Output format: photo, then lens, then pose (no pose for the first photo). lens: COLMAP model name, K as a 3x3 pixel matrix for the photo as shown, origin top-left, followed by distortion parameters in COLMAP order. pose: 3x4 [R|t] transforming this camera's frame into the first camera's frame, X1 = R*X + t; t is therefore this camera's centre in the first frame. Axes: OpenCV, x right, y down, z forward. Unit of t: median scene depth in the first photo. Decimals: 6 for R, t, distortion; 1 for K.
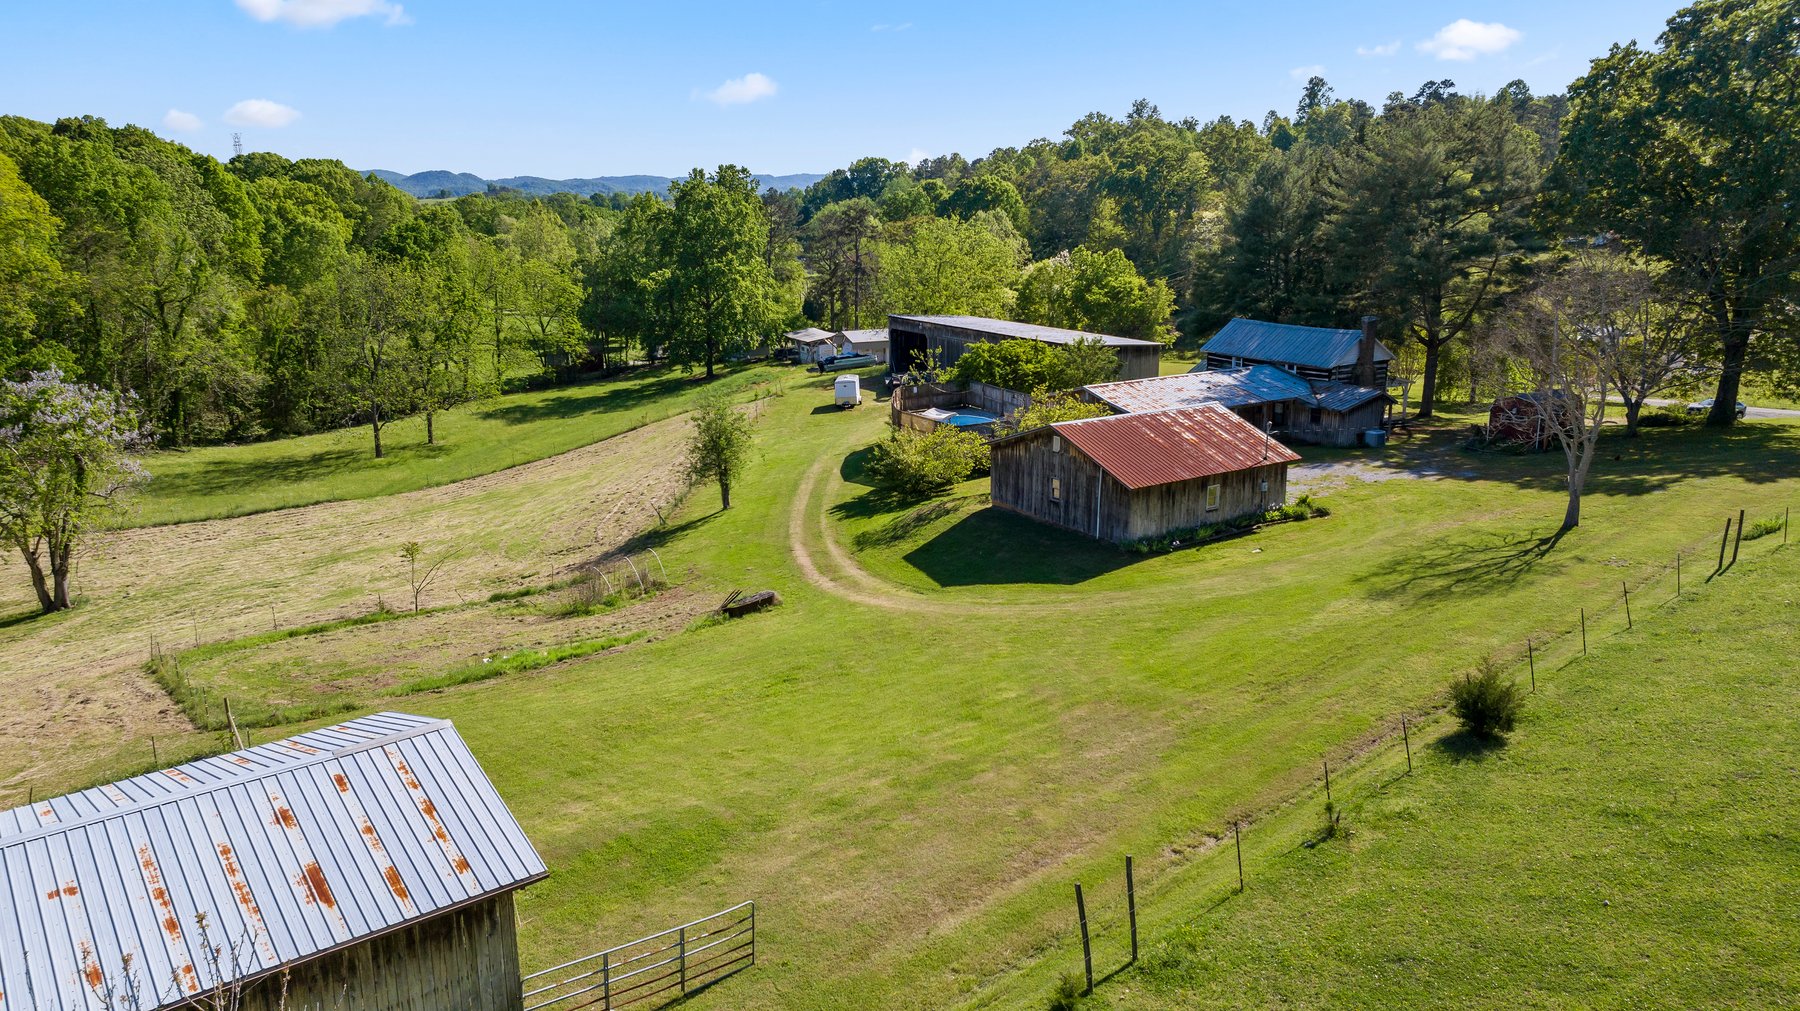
lens RADIAL K [[1430.3, 0, 900.3], [0, 1430.3, 420.7], [0, 0, 1]] dist [-0.045052, 0.160638]
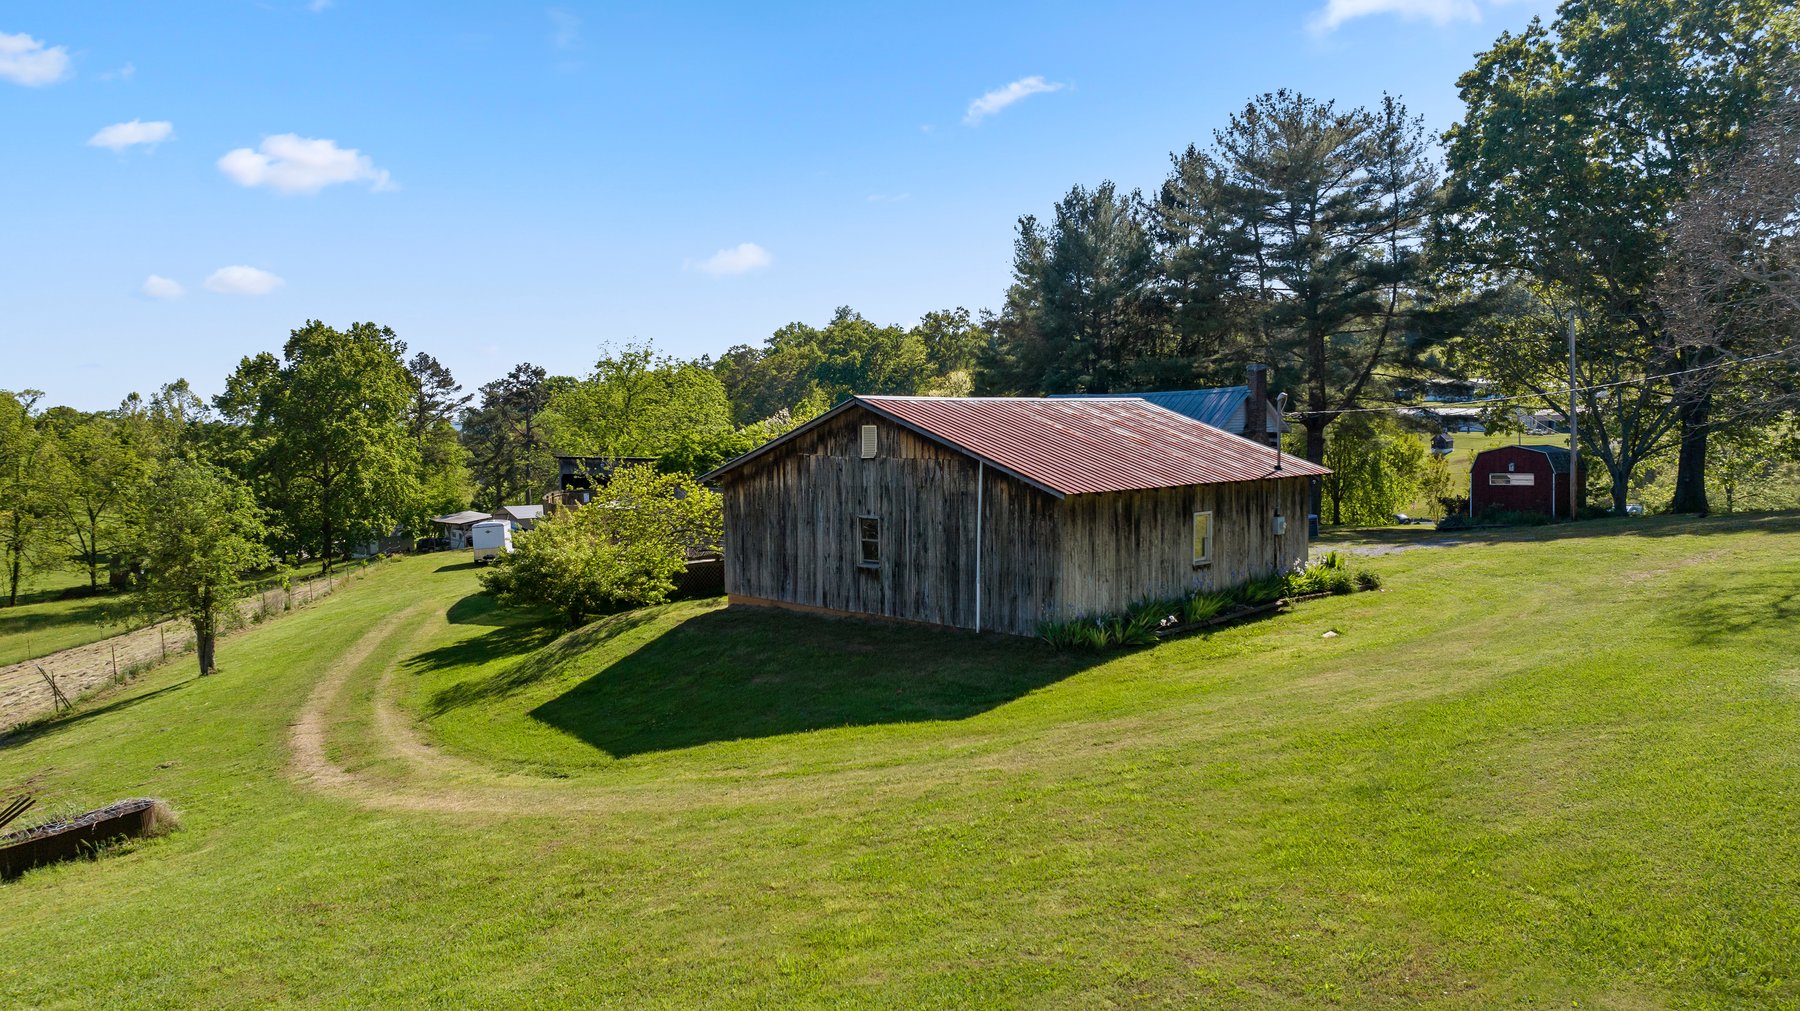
lens RADIAL K [[1331.8, 0, 898.2], [0, 1331.8, 432.3], [0, 0, 1]] dist [-0.029938, 0.008254]
pose [[0.975457, -0.010270, 0.219950, 0.022543], [0.051179, 0.982129, -0.181117, 0.089674], [-0.214159, 0.187929, 0.958550, 0.565061]]
